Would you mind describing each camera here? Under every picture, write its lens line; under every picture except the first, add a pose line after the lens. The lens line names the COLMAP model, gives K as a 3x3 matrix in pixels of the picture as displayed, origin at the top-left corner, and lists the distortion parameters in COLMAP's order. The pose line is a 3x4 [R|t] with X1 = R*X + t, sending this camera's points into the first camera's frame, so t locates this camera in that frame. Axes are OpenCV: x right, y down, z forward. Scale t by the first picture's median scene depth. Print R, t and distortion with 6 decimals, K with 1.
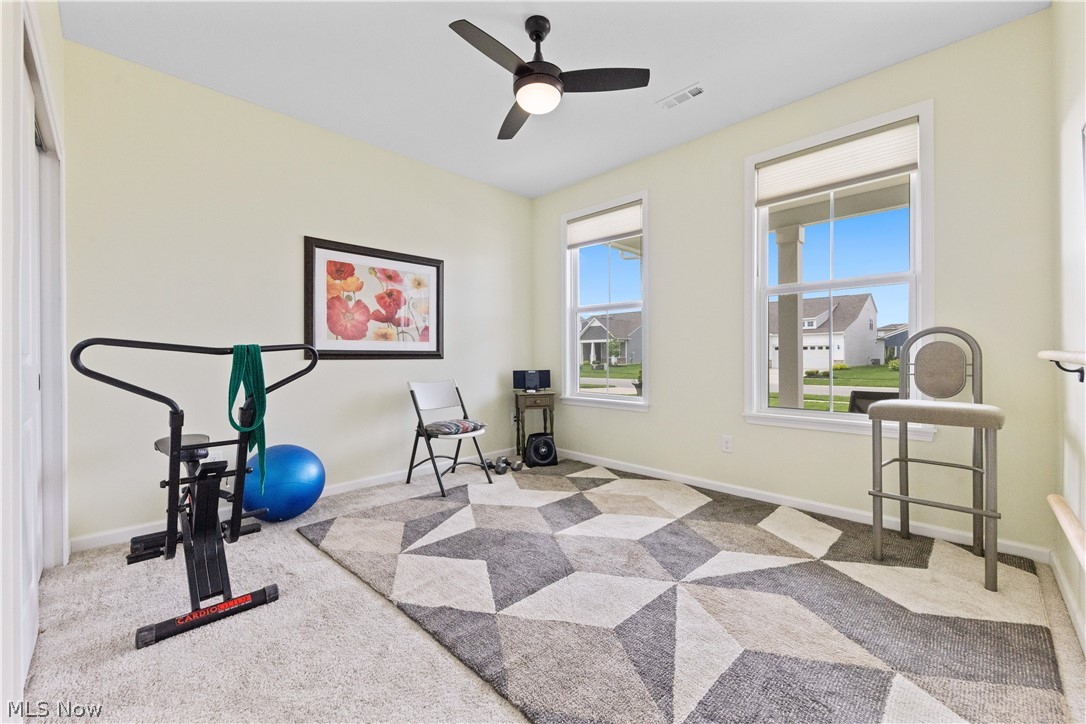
lens RADIAL K [[429.2, 0, 537.7], [0, 429.2, 353.6], [0, 0, 1]] dist [0.002033, -0.002102]
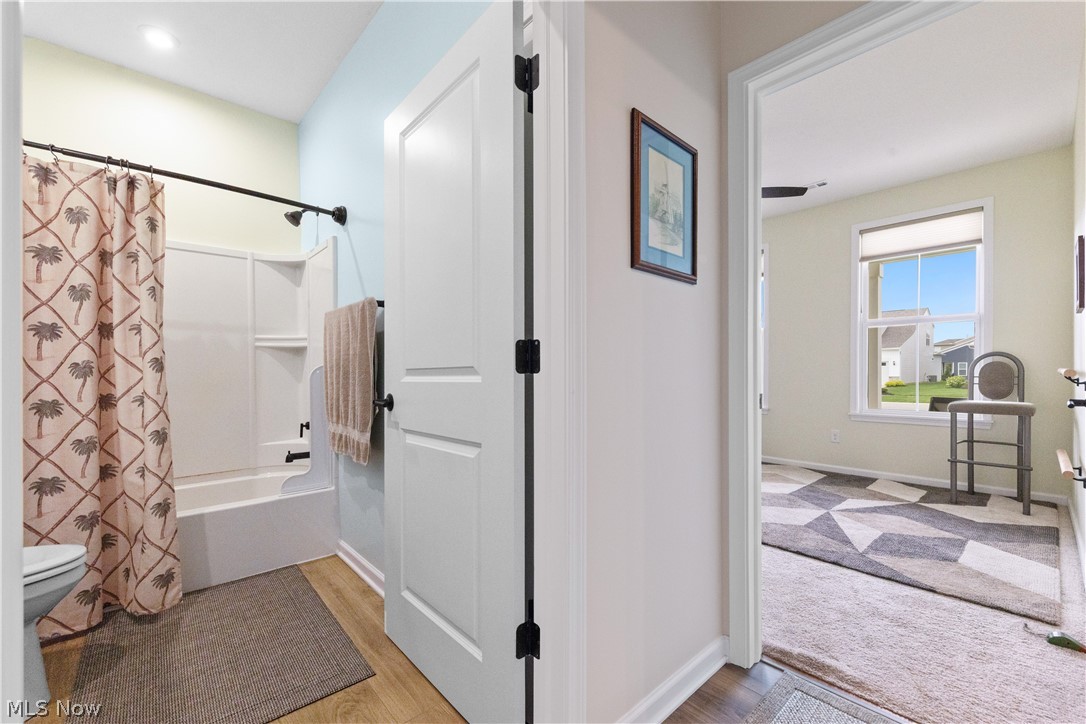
lens RADIAL K [[443.2, 0, 563.0], [0, 443.2, 372.6], [0, 0, 1]] dist [0.005761, -0.004774]
pose [[0.999681, 0.002121, -0.025181, -0.543925], [-0.001937, 0.999971, 0.007324, 0.002768], [0.025196, -0.007273, 0.999656, -0.595560]]
